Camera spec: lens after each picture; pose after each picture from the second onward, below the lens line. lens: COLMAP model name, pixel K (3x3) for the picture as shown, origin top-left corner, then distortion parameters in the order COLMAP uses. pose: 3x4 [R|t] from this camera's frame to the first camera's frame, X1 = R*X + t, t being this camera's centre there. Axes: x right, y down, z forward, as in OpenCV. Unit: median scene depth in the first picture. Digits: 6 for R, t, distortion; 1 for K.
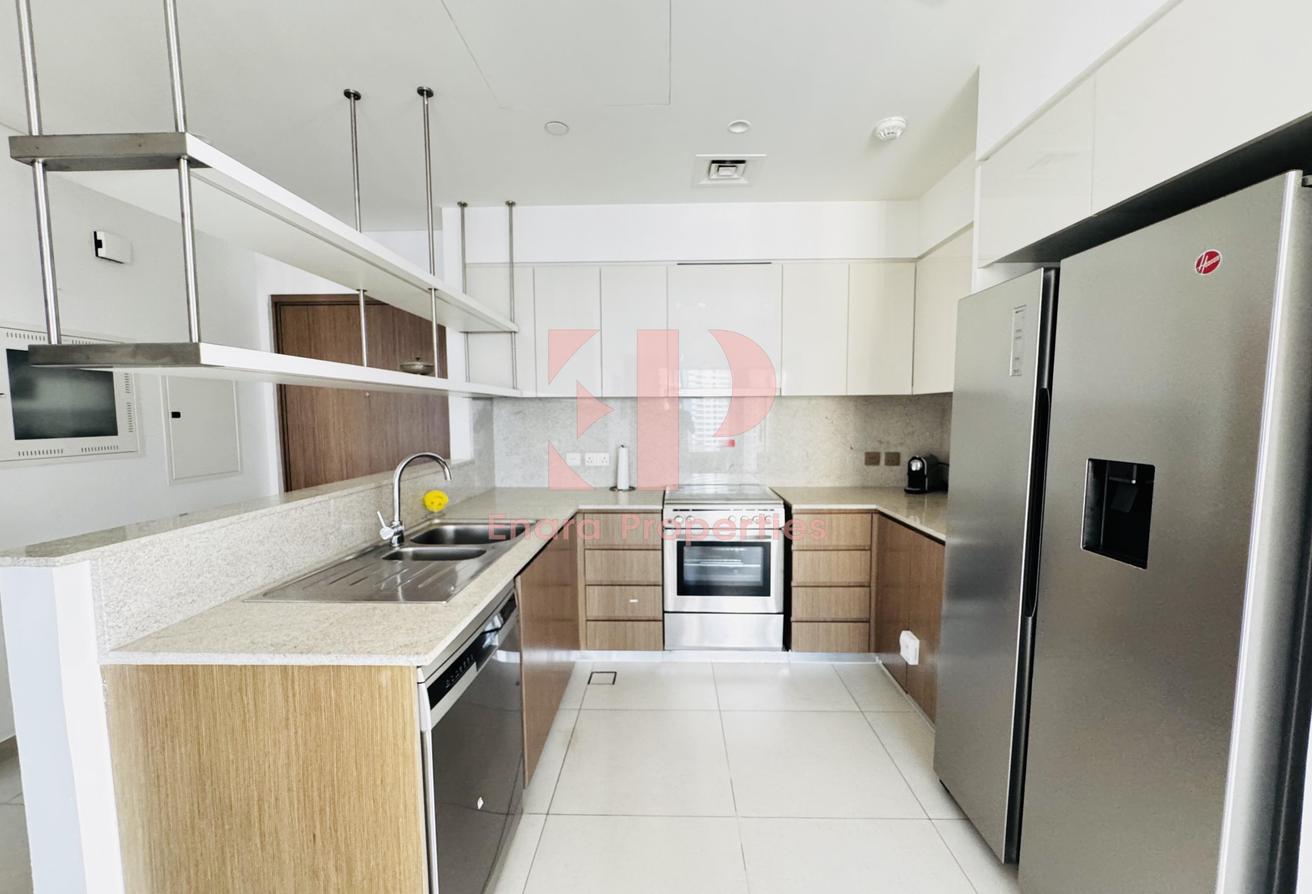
lens RADIAL K [[527.4, 0, 654.1], [0, 527.4, 452.7], [0, 0, 1]] dist [0.000221, -0.000013]
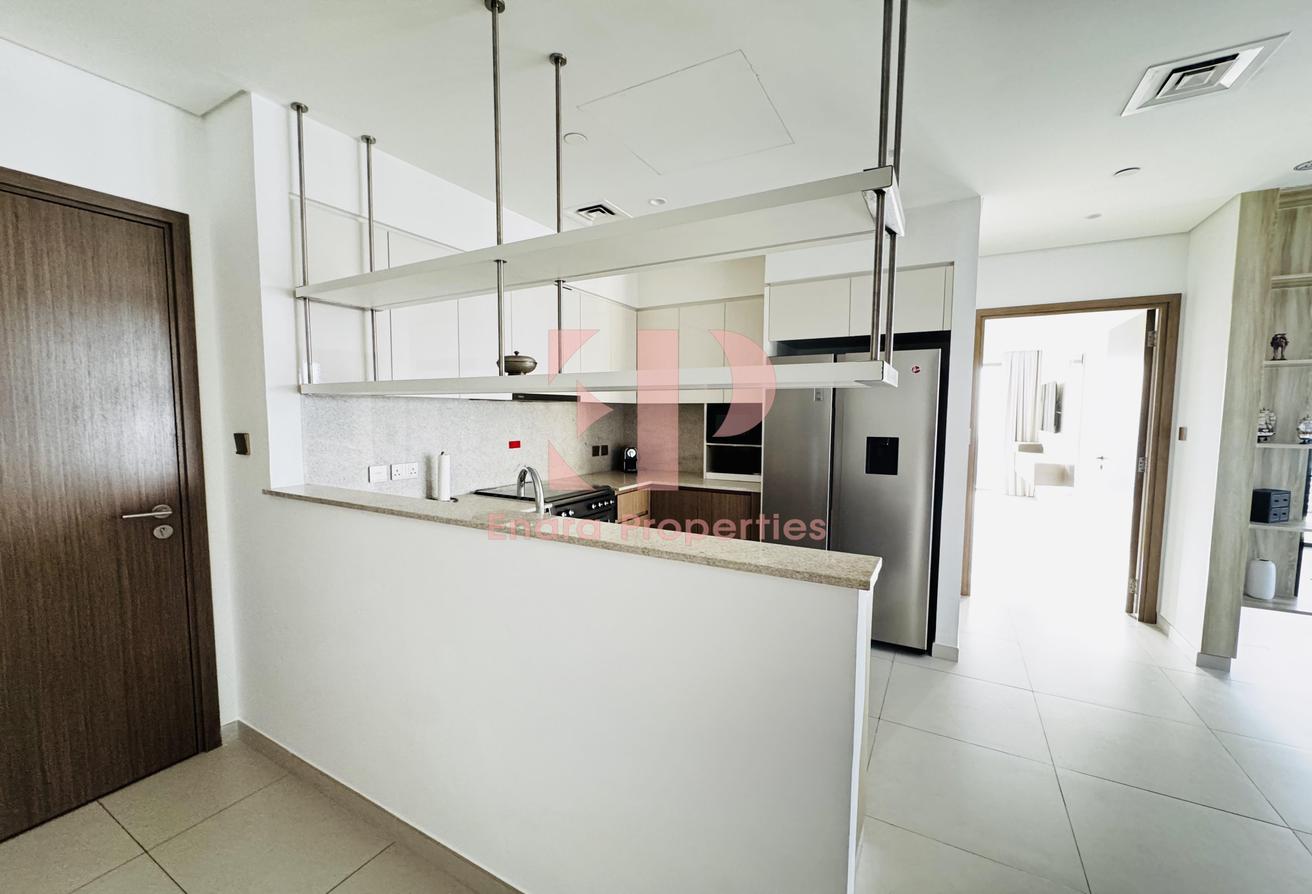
lens RADIAL K [[527.4, 0, 651.7], [0, 527.4, 451.0], [0, 0, 1]] dist [0.000221, -0.000013]
pose [[0.460952, -0.058386, 0.885503, -0.677423], [0.059464, 0.997623, 0.034824, -0.025541], [-0.885431, 0.036604, 0.463328, 0.274040]]
